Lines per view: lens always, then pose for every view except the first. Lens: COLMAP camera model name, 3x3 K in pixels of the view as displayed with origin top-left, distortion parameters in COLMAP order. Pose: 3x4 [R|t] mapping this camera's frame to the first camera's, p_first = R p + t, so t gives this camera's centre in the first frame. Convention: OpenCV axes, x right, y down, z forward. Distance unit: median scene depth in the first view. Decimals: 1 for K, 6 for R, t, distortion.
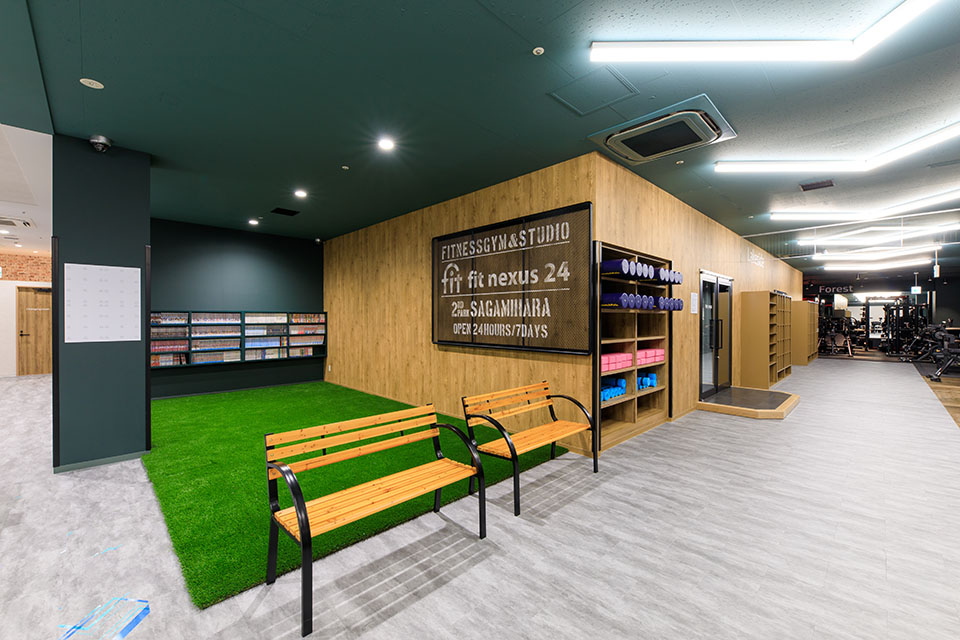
lens RADIAL K [[396.0, 0, 475.4], [0, 396.0, 320.5], [0, 0, 1]] dist [0.010424, -0.003711]
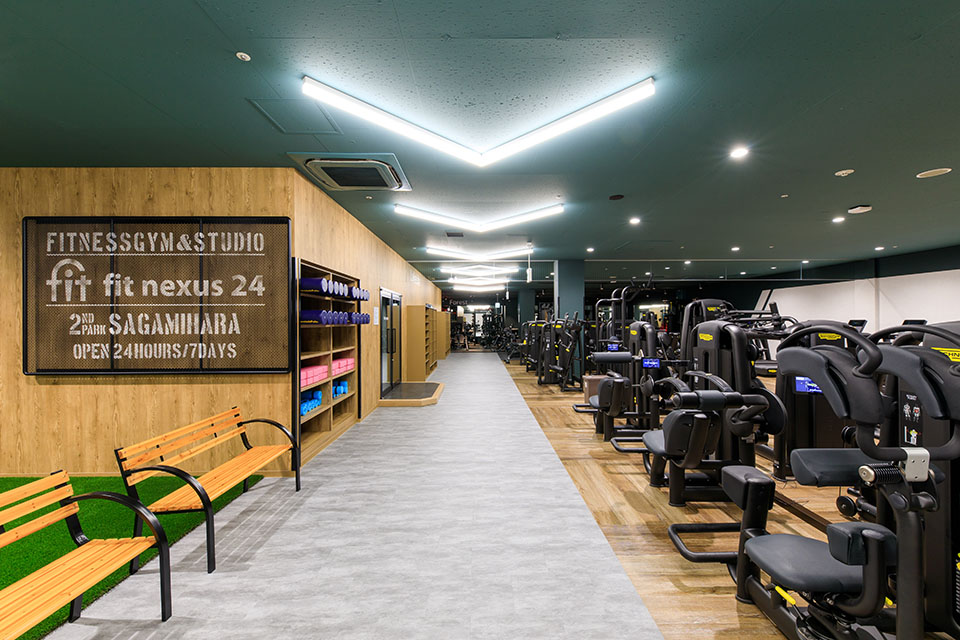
lens RADIAL K [[383.1, 0, 486.7], [0, 383.1, 319.8], [0, 0, 1]] dist [0.009204, -0.003136]
pose [[0.686793, -0.002874, 0.726847, -0.061383], [0.011085, 0.999917, -0.006520, -0.029872], [-0.726768, 0.012536, 0.686768, -0.011924]]
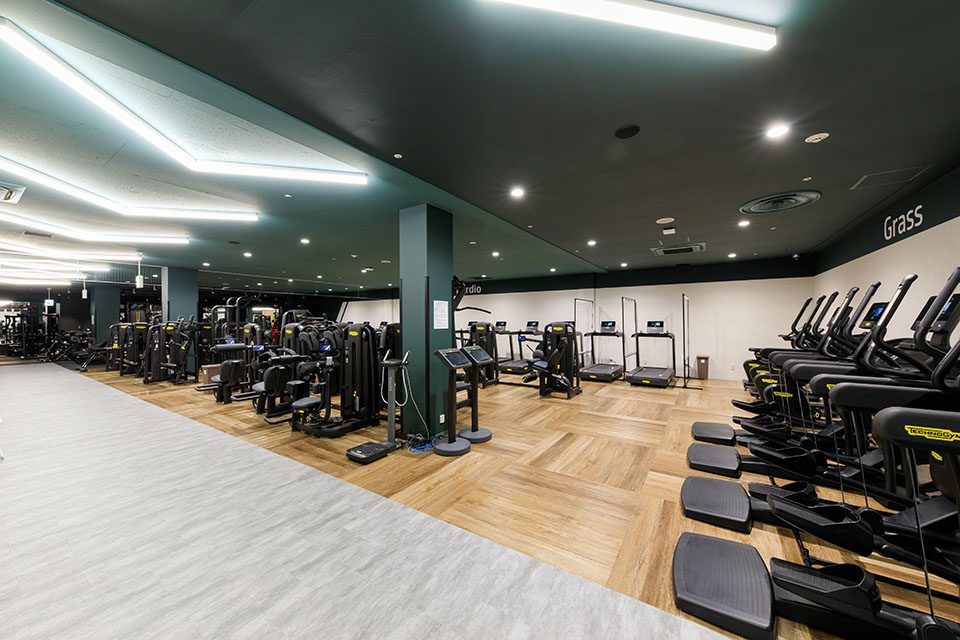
lens RADIAL K [[346.5, 0, 480.4], [0, 346.5, 321.3], [0, 0, 1]] dist [0.001404, -0.000184]
pose [[-0.201605, -0.002957, 0.979462, -0.635203], [0.010304, 0.999934, 0.005139, -0.034574], [-0.979413, 0.011129, -0.201561, -0.246489]]
